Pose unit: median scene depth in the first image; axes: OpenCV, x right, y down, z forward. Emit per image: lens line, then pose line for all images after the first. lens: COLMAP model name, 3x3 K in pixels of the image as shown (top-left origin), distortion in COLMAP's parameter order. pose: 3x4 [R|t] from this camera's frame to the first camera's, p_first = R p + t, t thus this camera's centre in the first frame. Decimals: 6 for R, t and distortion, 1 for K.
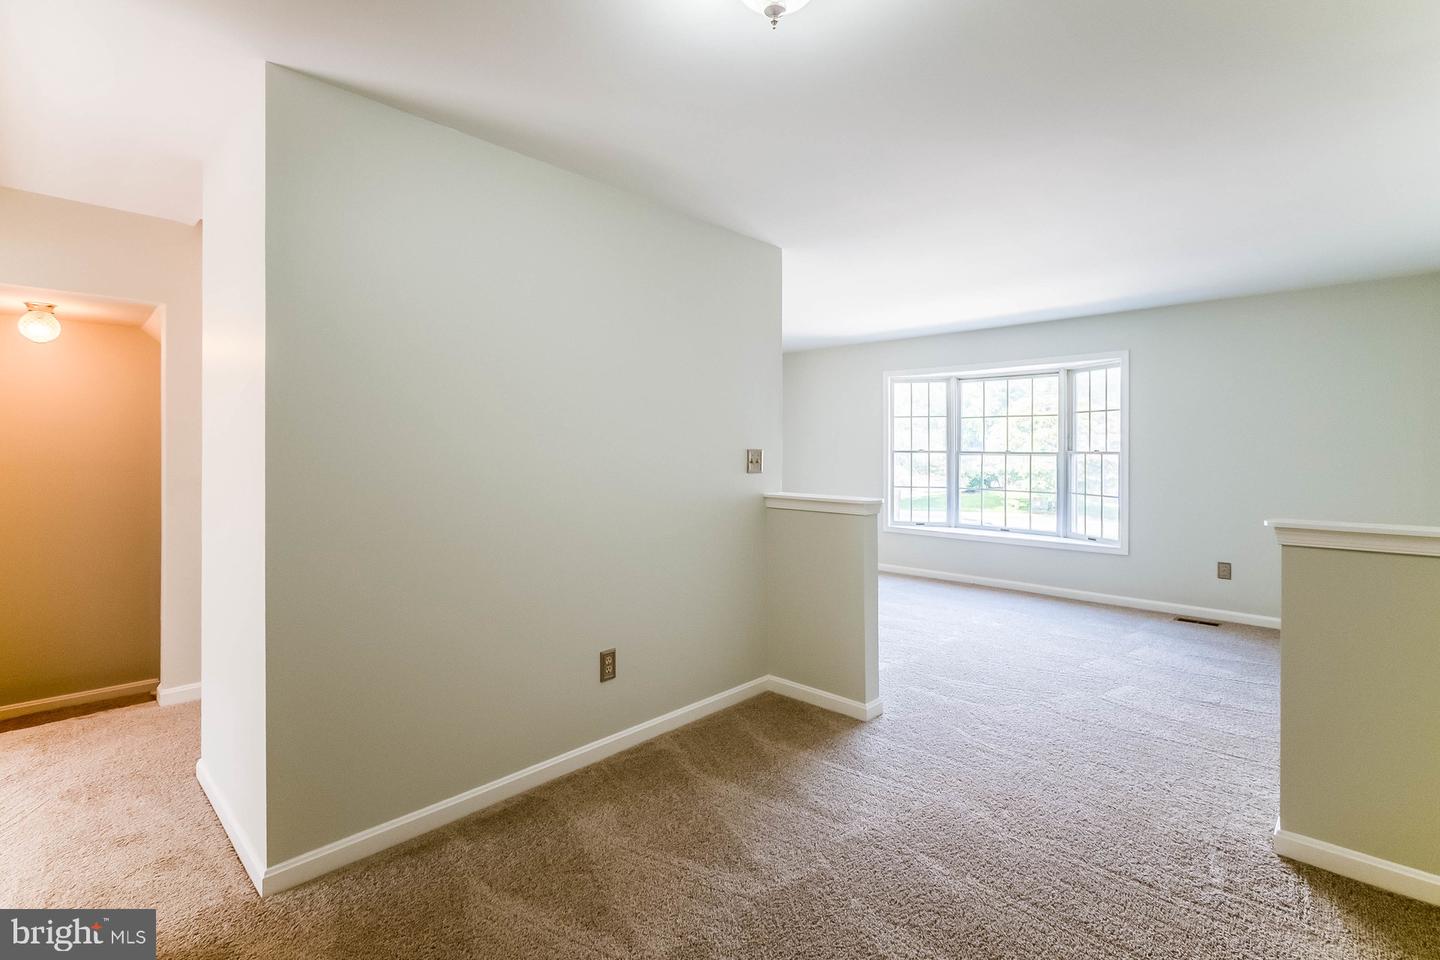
lens RADIAL K [[649.6, 0, 727.4], [0, 649.6, 450.3], [0, 0, 1]] dist [0.005050, -0.003046]
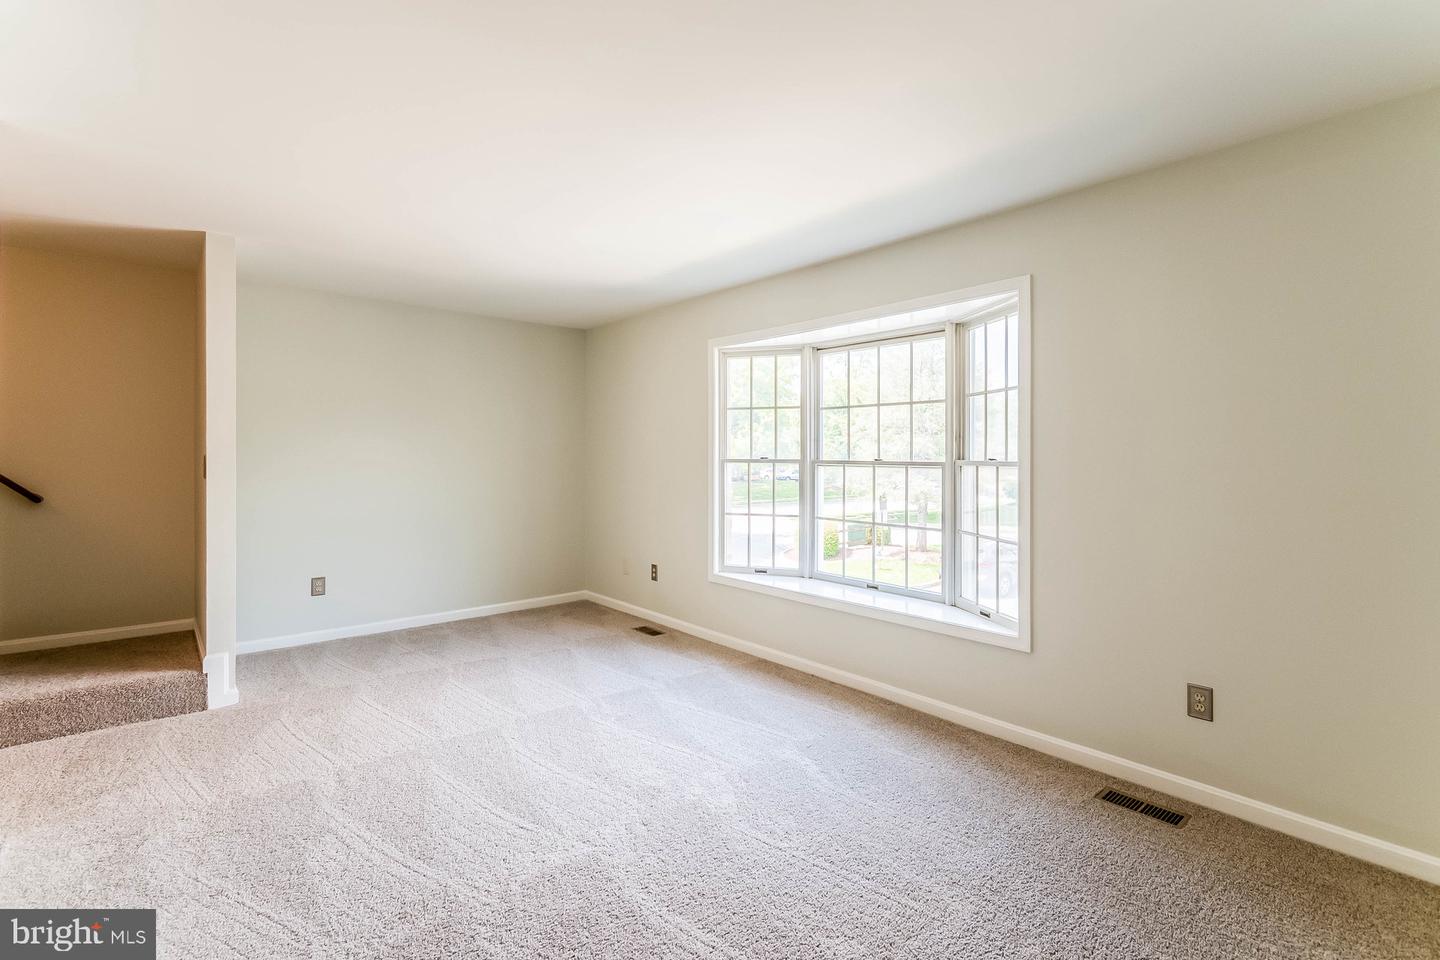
lens RADIAL K [[649.6, 0, 731.3], [0, 649.6, 457.3], [0, 0, 1]] dist [0.005050, -0.003046]
pose [[0.995665, 0.002845, -0.092967, 0.332297], [-0.003059, 0.999993, -0.002155, -0.000034], [0.092960, 0.002430, 0.995667, 0.346212]]
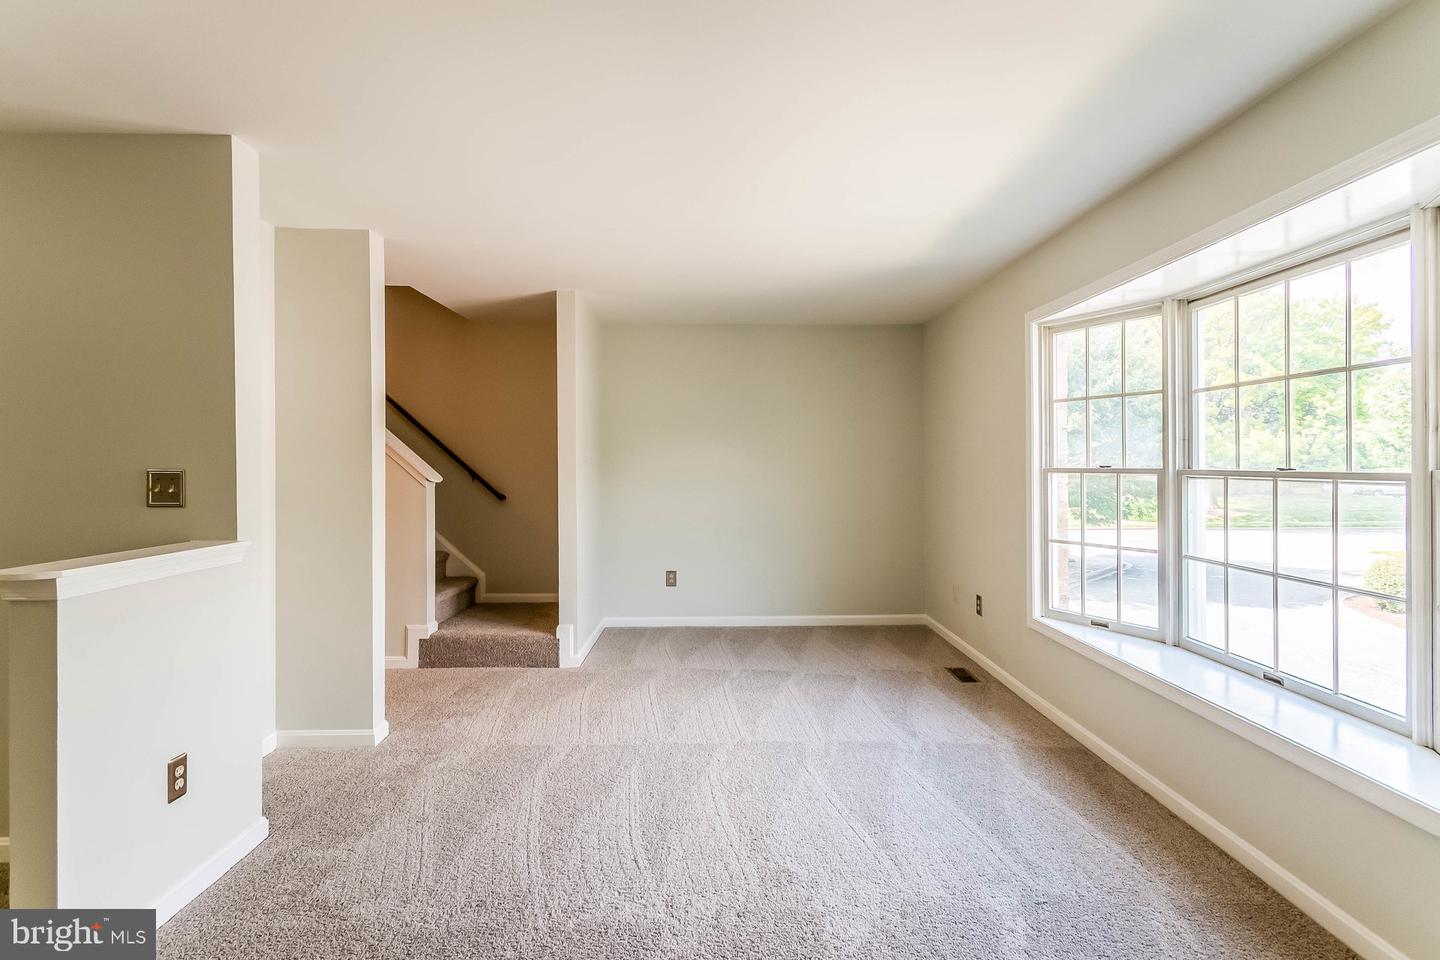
lens RADIAL K [[649.6, 0, 729.4], [0, 649.6, 465.7], [0, 0, 1]] dist [0.005050, -0.003046]
pose [[0.698139, -0.001698, -0.715960, 0.454158], [0.002506, 0.999997, 0.000072, -0.002100], [0.715958, -0.001845, 0.698141, 0.483360]]
